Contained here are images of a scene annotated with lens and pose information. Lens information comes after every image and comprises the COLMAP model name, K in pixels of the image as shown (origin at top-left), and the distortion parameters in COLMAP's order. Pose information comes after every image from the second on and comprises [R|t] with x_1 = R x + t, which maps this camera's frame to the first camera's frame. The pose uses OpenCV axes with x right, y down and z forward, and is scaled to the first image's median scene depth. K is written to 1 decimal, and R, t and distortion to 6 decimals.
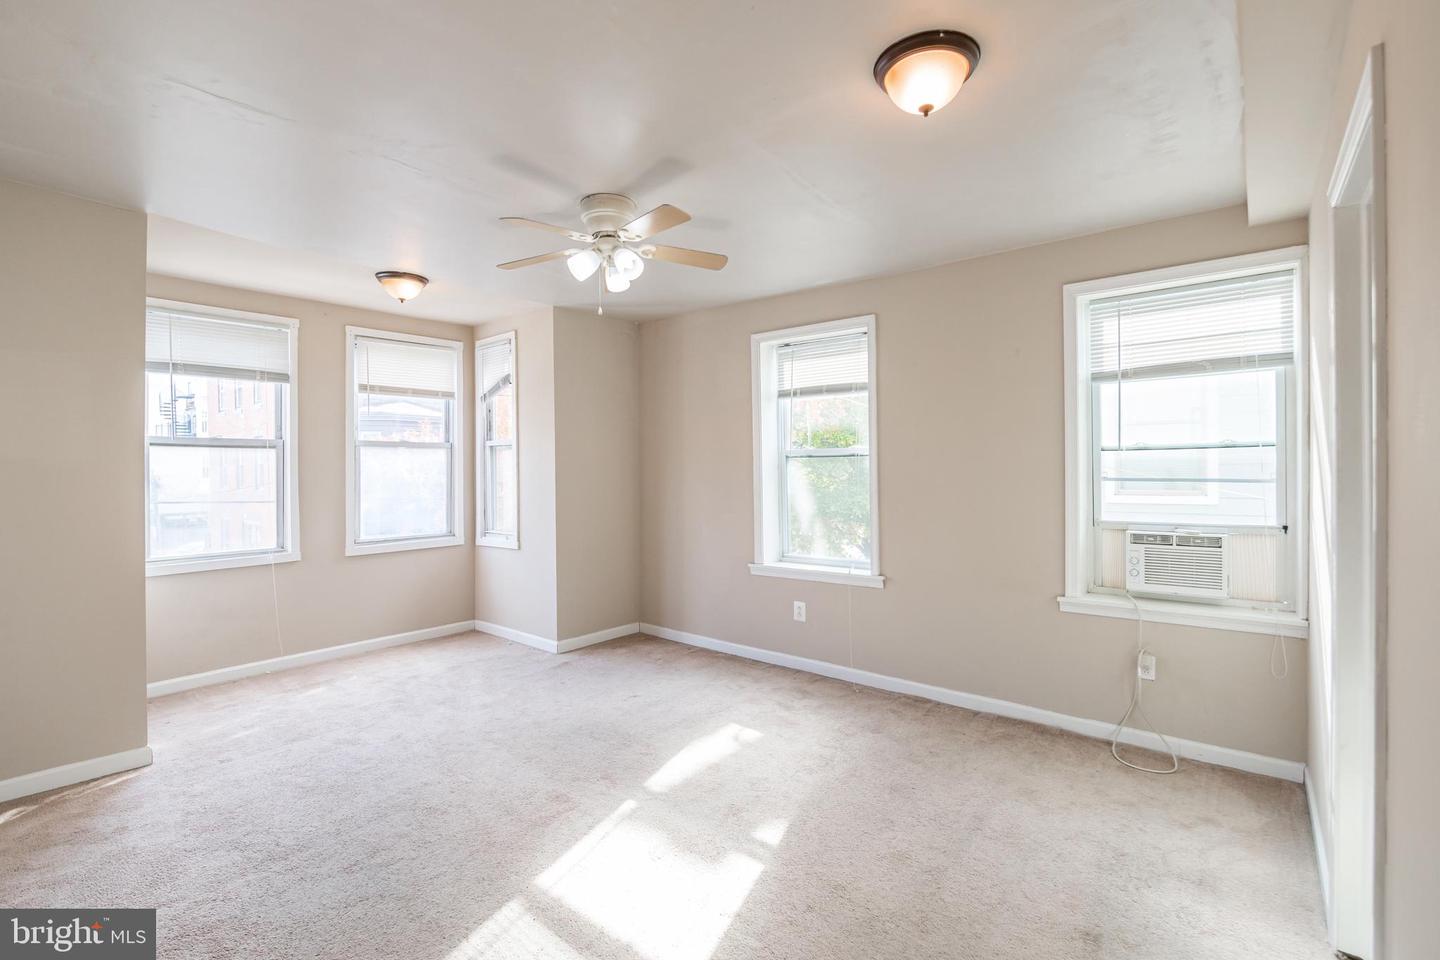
lens RADIAL K [[645.6, 0, 720.0], [0, 645.6, 480.0], [0, 0, 1]] dist [-0.026058, -0.000246]
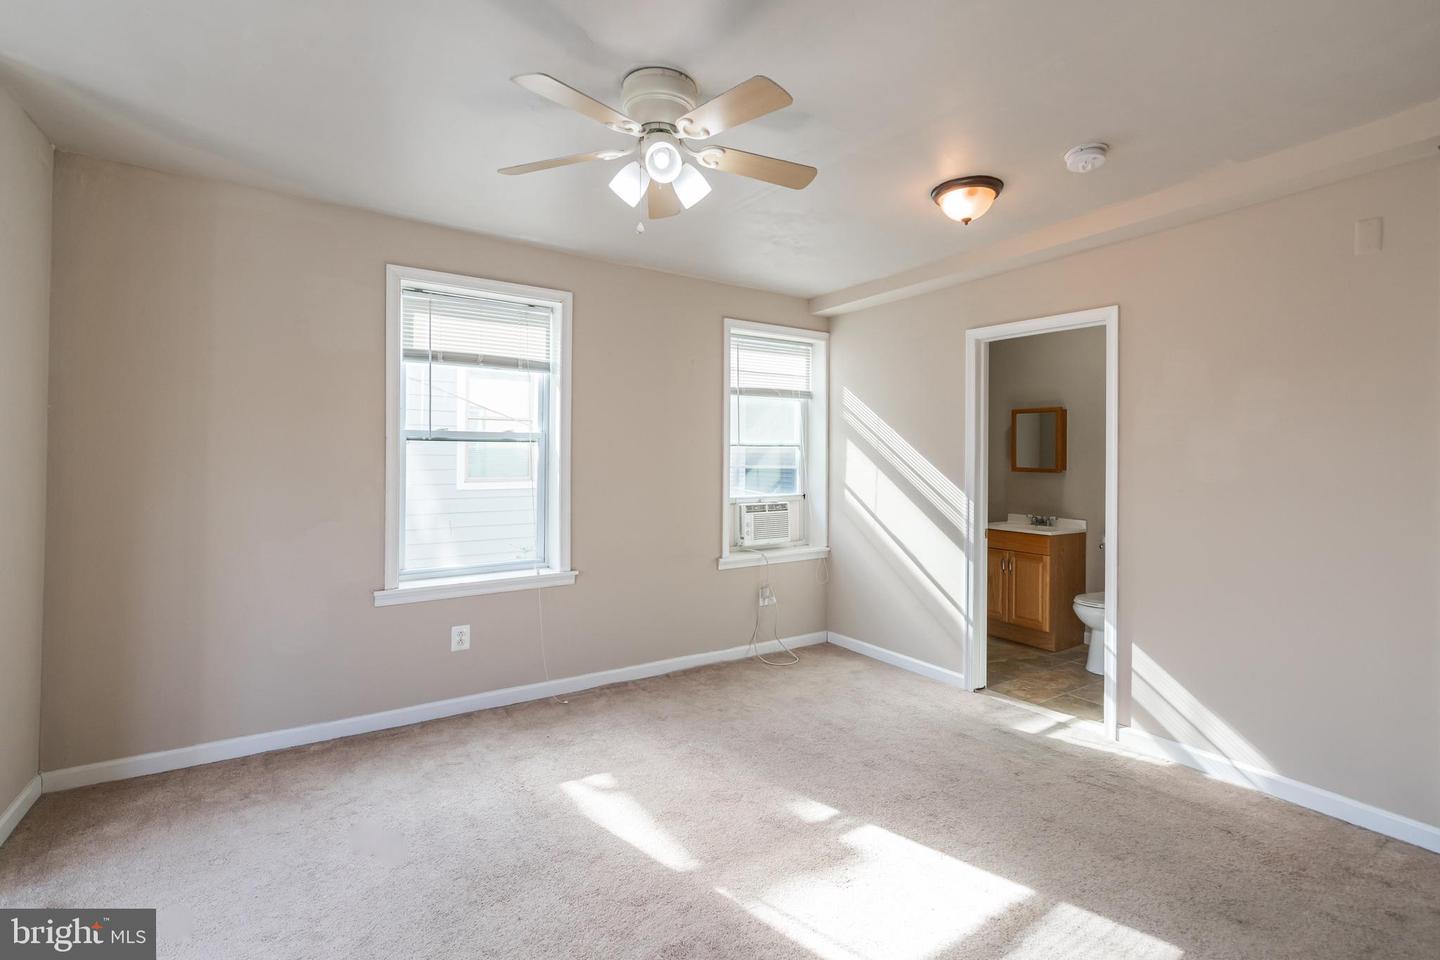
lens RADIAL K [[647.0, 0, 726.7], [0, 647.0, 456.3], [0, 0, 1]] dist [0.001373, -0.000354]
pose [[0.287675, 0.013284, 0.957636, -0.689761], [0.007447, 0.999843, -0.016107, -0.001830], [-0.957699, 0.011765, 0.287531, 0.593764]]
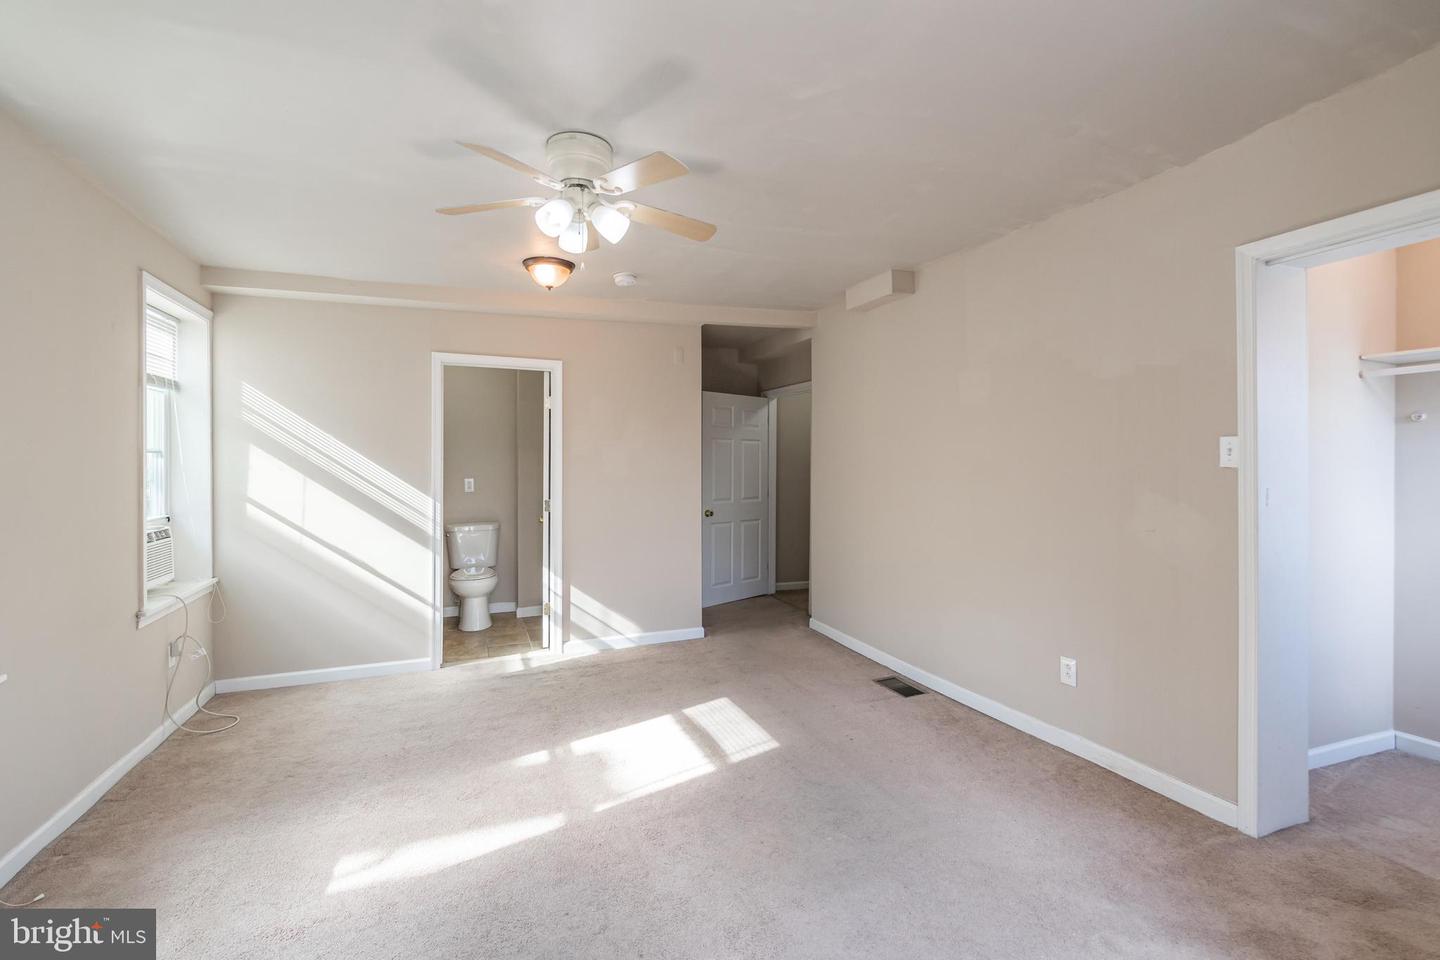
lens RADIAL K [[648.9, 0, 720.0], [0, 648.9, 480.0], [0, 0, 1]] dist [-0.003195, -0.000609]
pose [[-0.874799, 0.000154, 0.484486, -0.603943], [0.021768, 0.999003, 0.038988, -0.022429], [-0.483997, 0.044653, -0.873930, 1.356348]]
